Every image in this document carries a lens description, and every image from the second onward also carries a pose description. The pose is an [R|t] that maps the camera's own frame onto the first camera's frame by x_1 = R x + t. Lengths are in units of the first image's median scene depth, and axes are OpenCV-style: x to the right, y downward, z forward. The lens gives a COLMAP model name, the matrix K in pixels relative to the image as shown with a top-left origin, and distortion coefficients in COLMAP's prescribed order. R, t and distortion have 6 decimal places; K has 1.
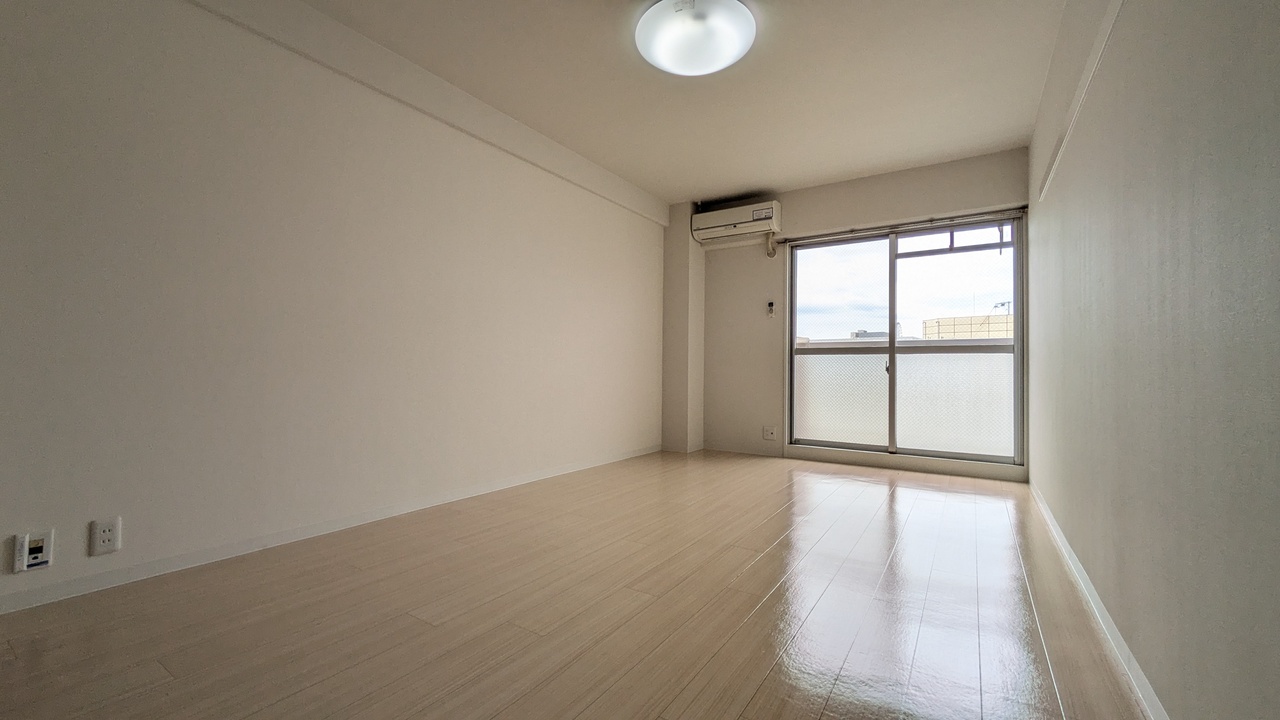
lens RADIAL K [[500.2, 0, 645.2], [0, 500.2, 360.3], [0, 0, 1]] dist [0.000127, 0.000445]
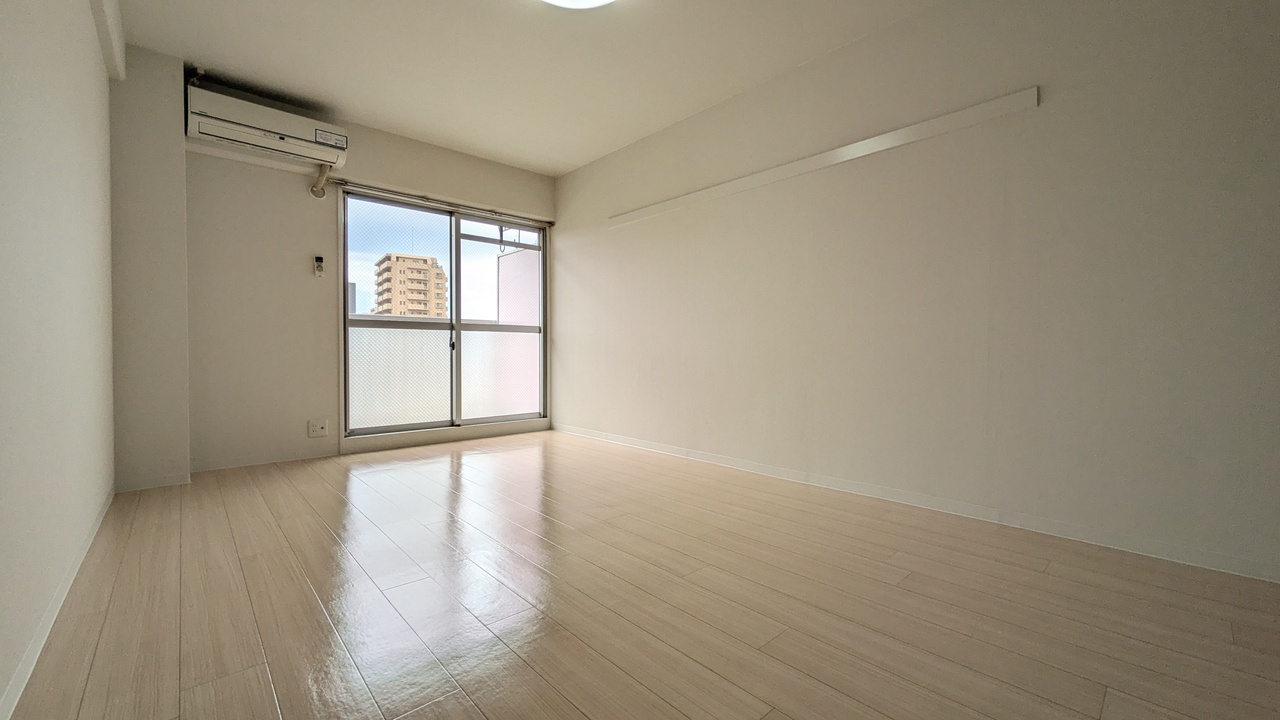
lens RADIAL K [[500.2, 0, 646.7], [0, 500.2, 355.9], [0, 0, 1]] dist [0.000127, 0.000445]
pose [[0.243647, -0.017856, 0.969699, -0.391688], [-0.016504, 0.999609, 0.022553, 0.010152], [-0.969723, -0.021499, 0.243258, 0.350364]]
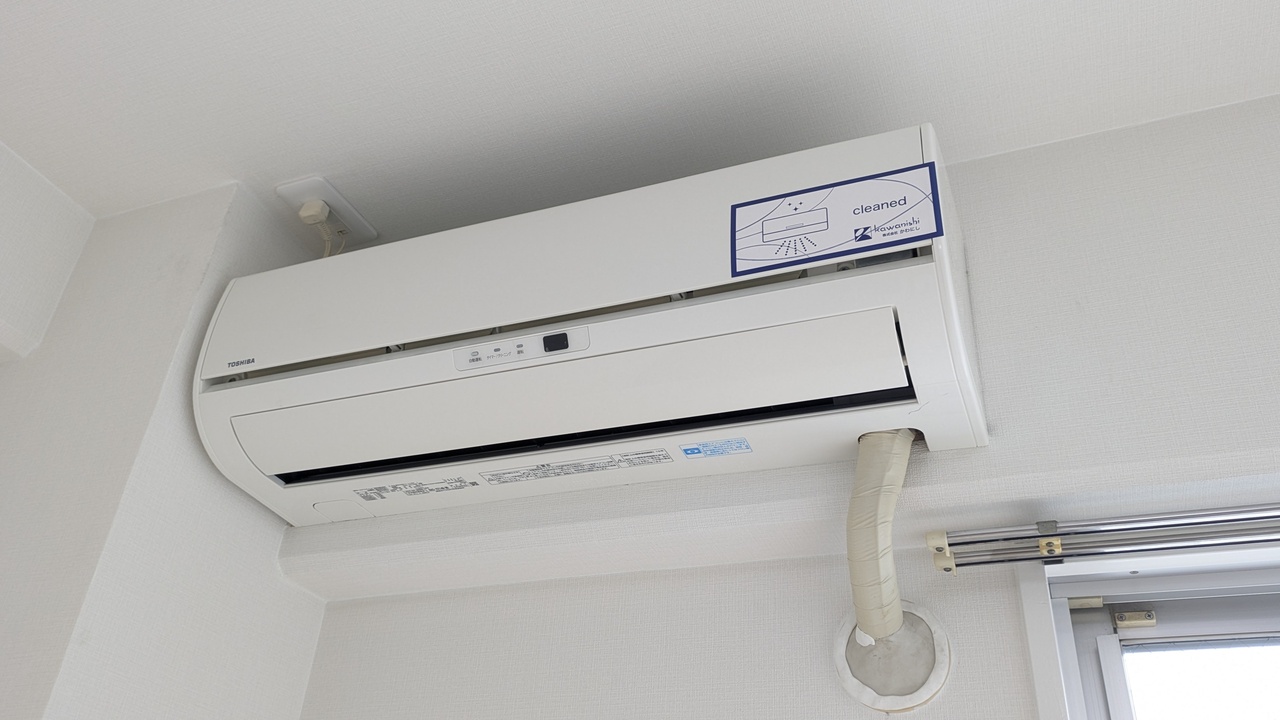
lens RADIAL K [[1044.9, 0, 645.7], [0, 1044.9, 357.2], [0, 0, 1]] dist [-0.005873, 0.023530]
pose [[0.981180, 0.146493, 0.125797, 0.179688], [-0.060566, 0.852091, -0.519878, -0.162726], [-0.183349, 0.502475, 0.844927, 0.855797]]
